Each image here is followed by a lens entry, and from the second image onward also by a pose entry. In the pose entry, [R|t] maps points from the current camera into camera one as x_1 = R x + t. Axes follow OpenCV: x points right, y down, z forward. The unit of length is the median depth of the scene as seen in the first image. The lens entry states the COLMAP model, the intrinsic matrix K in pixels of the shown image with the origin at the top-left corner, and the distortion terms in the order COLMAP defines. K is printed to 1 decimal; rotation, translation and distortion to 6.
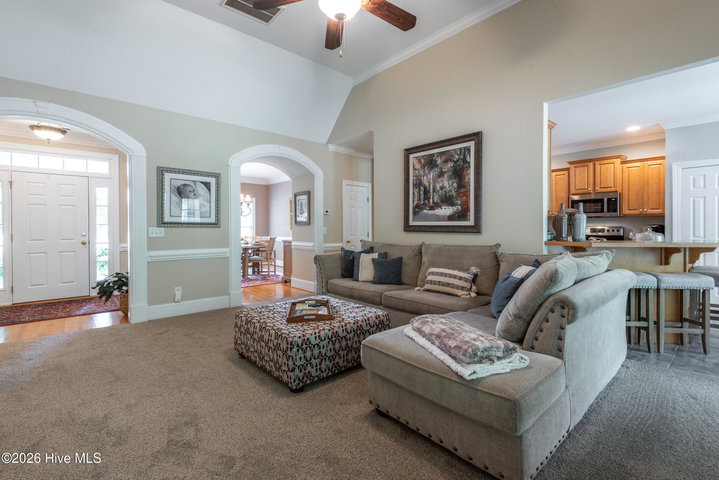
lens RADIAL K [[326.9, 0, 355.1], [0, 326.9, 226.7], [0, 0, 1]] dist [0.015506, -0.008842]
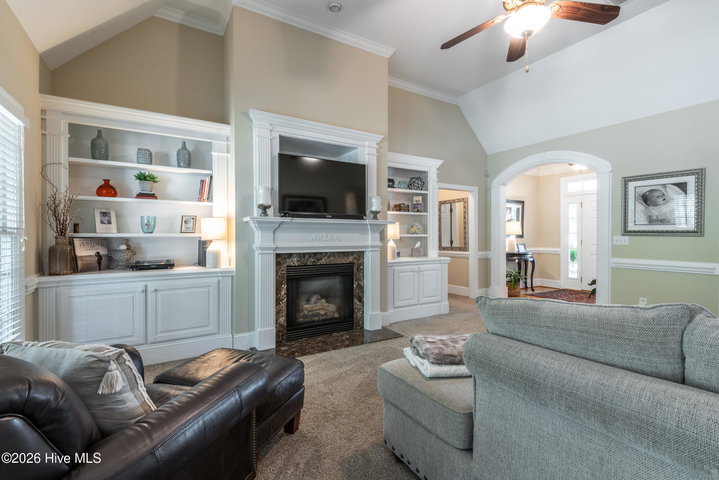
lens RADIAL K [[326.9, 0, 364.6], [0, 326.9, 240.2], [0, 0, 1]] dist [0.015506, -0.008842]
pose [[-0.134959, 0.016635, -0.990712, 0.580399], [0.002197, 0.999862, 0.016489, -0.003504], [0.990849, 0.000049, -0.134977, 0.348339]]
